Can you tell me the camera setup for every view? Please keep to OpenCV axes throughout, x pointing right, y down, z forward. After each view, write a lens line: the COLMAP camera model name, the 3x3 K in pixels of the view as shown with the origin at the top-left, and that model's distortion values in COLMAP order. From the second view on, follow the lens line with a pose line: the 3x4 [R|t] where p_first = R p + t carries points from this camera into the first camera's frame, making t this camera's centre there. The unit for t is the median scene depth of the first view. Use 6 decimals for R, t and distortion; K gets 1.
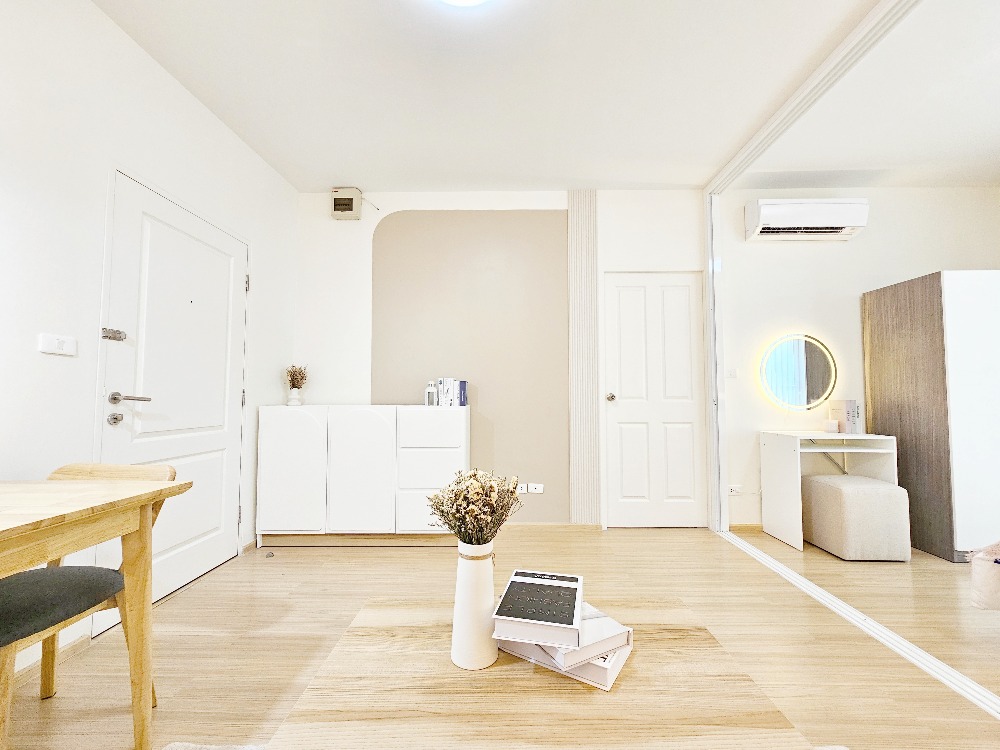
lens RADIAL K [[405.0, 0, 500.0], [0, 405.0, 375.0], [0, 0, 1]] dist [-0.000009, 0.000021]
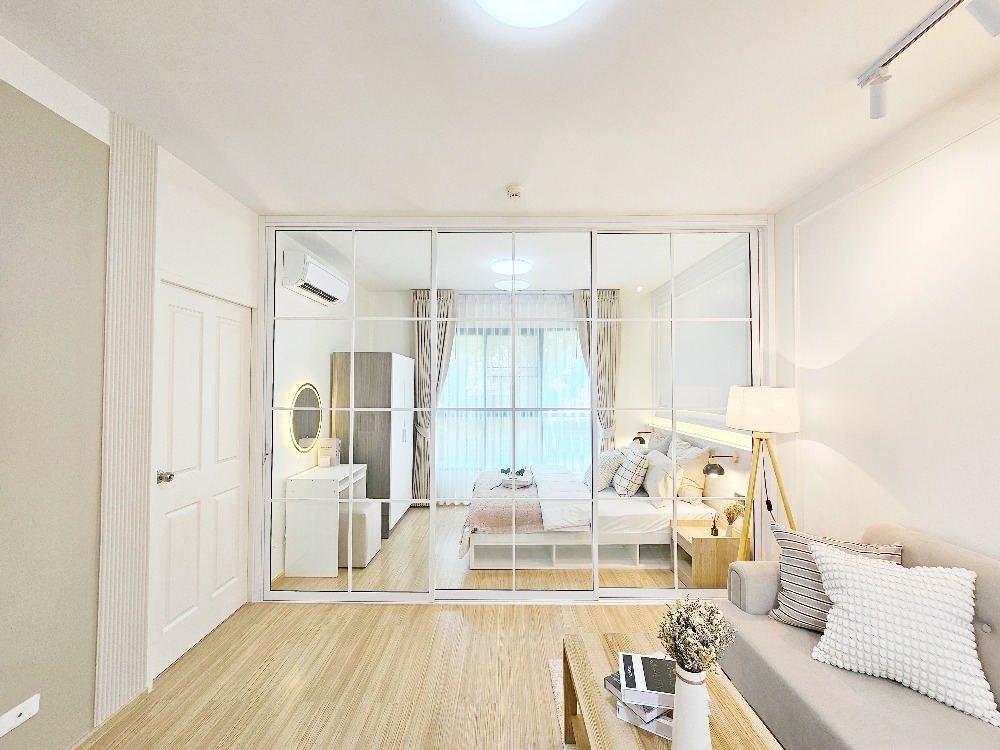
lens RADIAL K [[405.0, 0, 500.0], [0, 405.0, 375.0], [0, 0, 1]] dist [-0.000009, 0.000021]
pose [[-0.013660, 0.029639, 0.999467, -0.468855], [-0.058781, 0.997808, -0.030393, -0.145908], [-0.998177, -0.059164, -0.011887, 0.586475]]
